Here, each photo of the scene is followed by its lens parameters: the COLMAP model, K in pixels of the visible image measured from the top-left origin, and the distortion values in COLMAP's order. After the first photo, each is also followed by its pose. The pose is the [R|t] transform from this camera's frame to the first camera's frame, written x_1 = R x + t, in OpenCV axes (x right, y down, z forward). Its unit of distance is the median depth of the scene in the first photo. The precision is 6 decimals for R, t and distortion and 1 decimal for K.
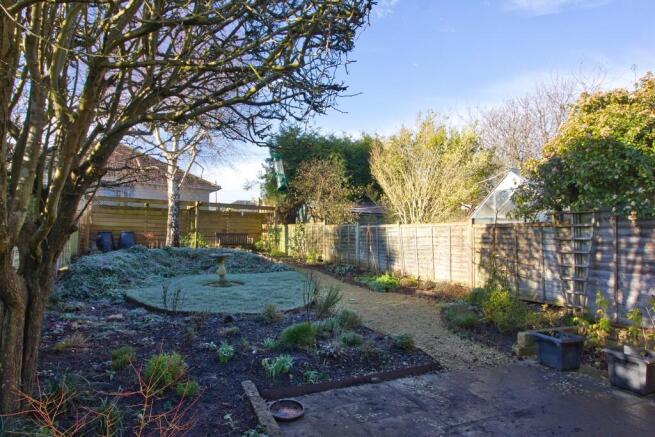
lens RADIAL K [[388.1, 0, 327.5], [0, 388.1, 218.5], [0, 0, 1]] dist [-0.000296, -0.000046]
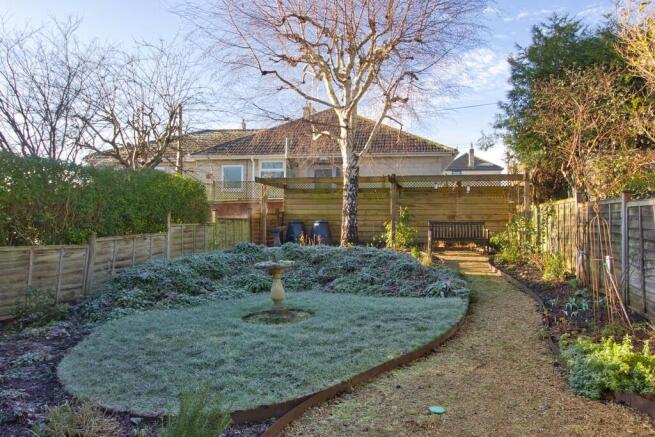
lens RADIAL K [[477.3, 0, 327.5], [0, 477.3, 218.5], [0, 0, 1]] dist [0.002543, -0.000124]
pose [[0.723425, -0.017864, -0.690172, 0.154001], [0.043814, 0.998838, 0.020072, 0.009867], [0.689011, -0.044760, 0.723367, 0.322248]]
